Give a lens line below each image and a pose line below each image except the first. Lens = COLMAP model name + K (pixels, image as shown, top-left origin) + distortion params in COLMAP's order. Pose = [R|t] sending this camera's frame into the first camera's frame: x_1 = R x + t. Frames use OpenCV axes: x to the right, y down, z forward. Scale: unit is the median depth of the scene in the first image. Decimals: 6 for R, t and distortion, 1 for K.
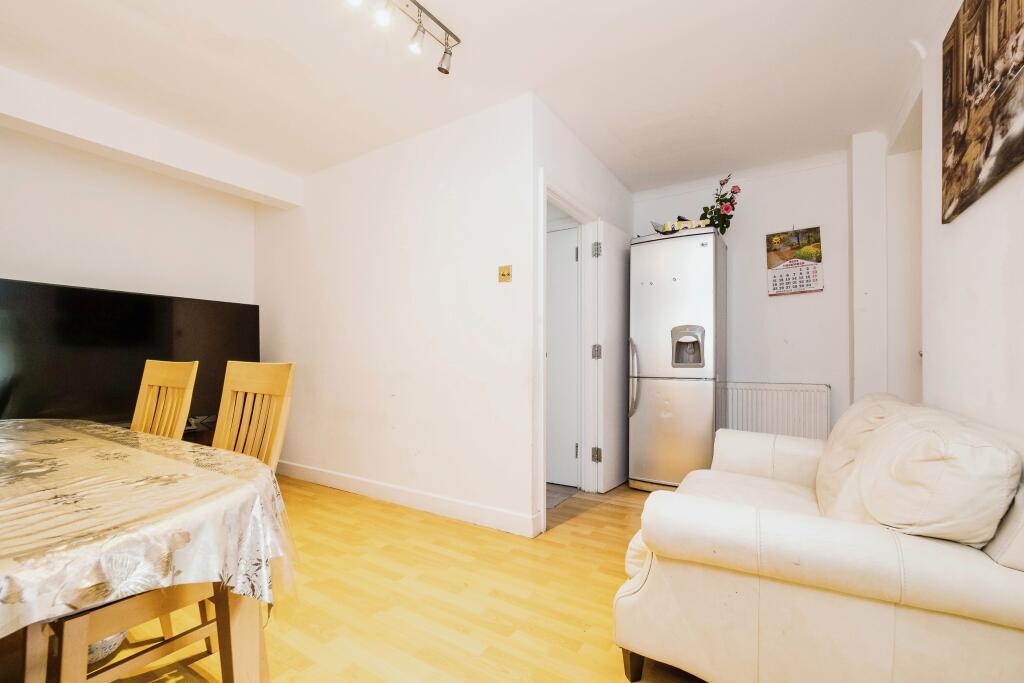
lens RADIAL K [[434.7, 0, 509.9], [0, 434.7, 344.5], [0, 0, 1]] dist [0.000390, -0.002988]
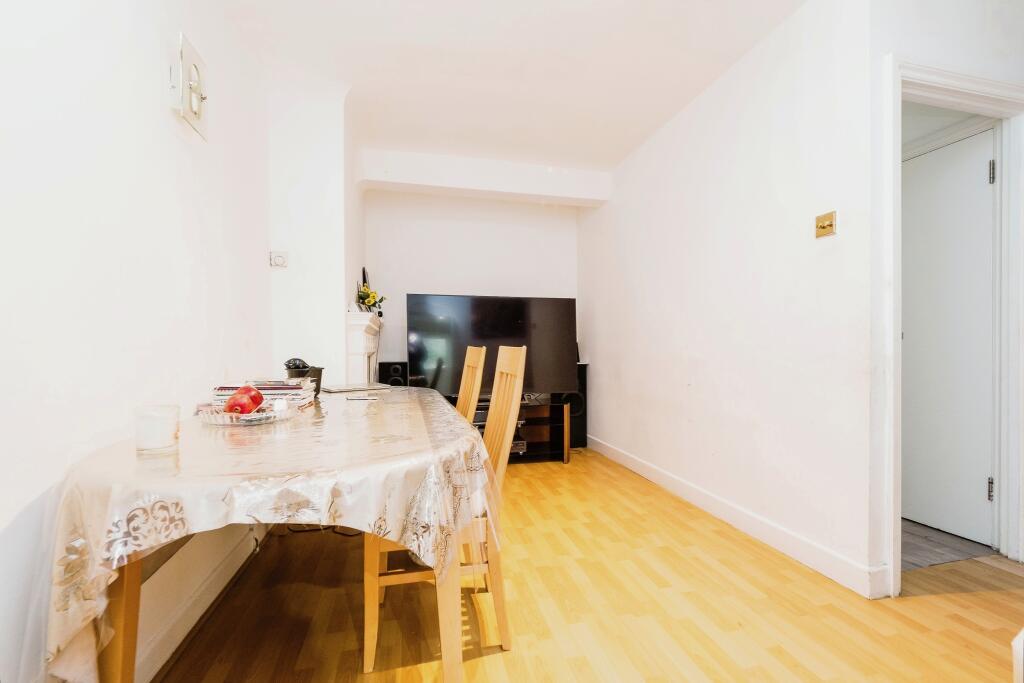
lens RADIAL K [[434.7, 0, 509.9], [0, 434.7, 344.5], [0, 0, 1]] dist [0.000390, -0.002988]
pose [[0.728006, -0.010690, -0.685487, 0.100381], [0.029874, 0.999423, 0.016141, 0.008975], [0.684919, -0.032229, 0.727906, 0.104442]]
